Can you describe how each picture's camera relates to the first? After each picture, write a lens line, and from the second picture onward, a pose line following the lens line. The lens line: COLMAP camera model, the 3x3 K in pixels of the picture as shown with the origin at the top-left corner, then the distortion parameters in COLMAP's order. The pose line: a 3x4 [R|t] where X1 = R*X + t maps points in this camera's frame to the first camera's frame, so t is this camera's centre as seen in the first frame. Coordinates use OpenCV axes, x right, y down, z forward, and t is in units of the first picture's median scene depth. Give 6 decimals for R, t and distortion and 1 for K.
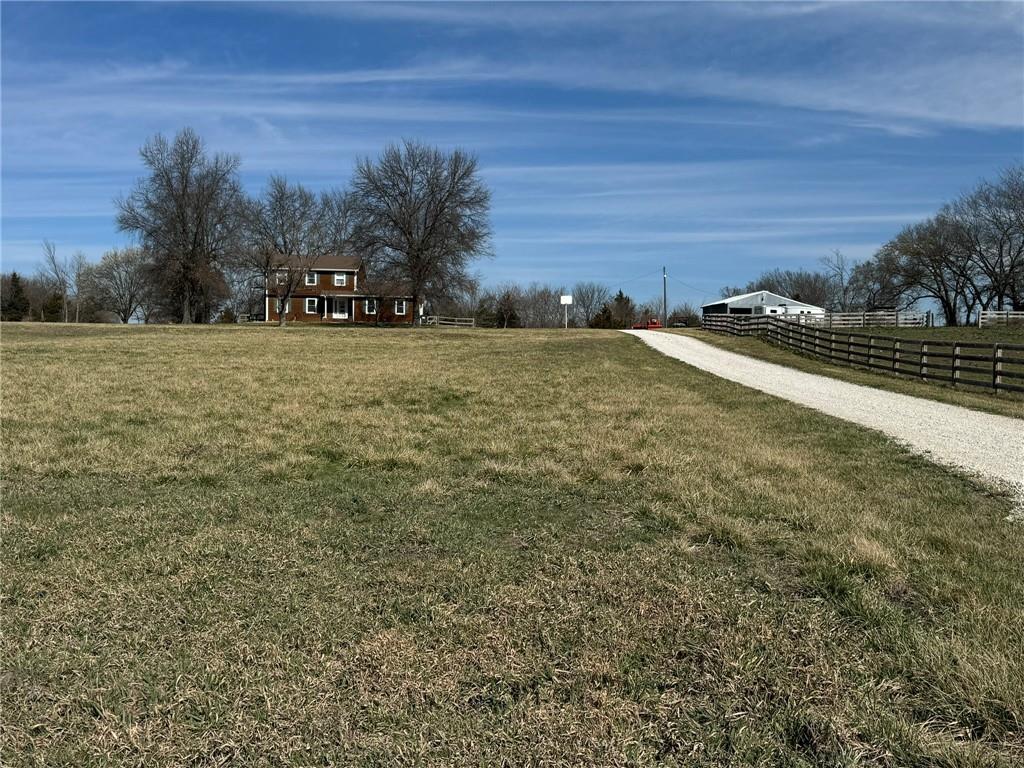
lens RADIAL K [[974.8, 0, 509.6], [0, 974.8, 384.5], [0, 0, 1]] dist [0.146299, 0.000000]
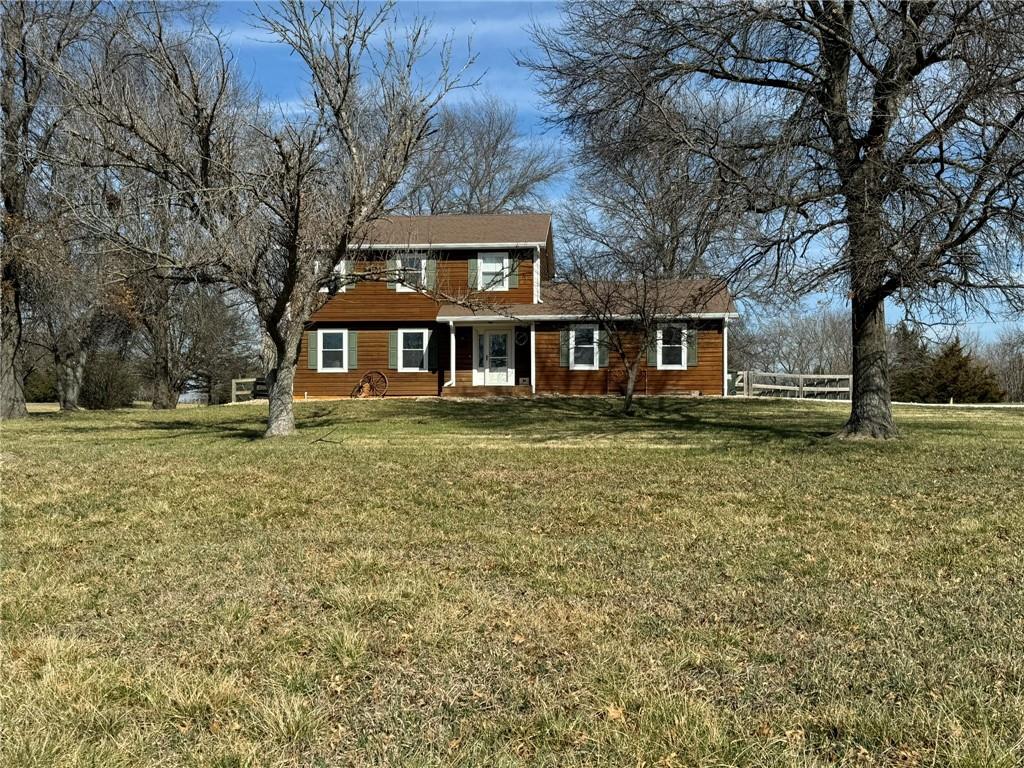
lens RADIAL K [[1030.8, 0, 518.5], [0, 1030.8, 391.0], [0, 0, 1]] dist [0.026781, 0.000000]
pose [[0.991934, -0.018259, -0.125433, -0.119108], [0.013761, 0.999234, -0.036633, -0.052013], [0.126006, 0.034611, 0.991426, 0.642700]]
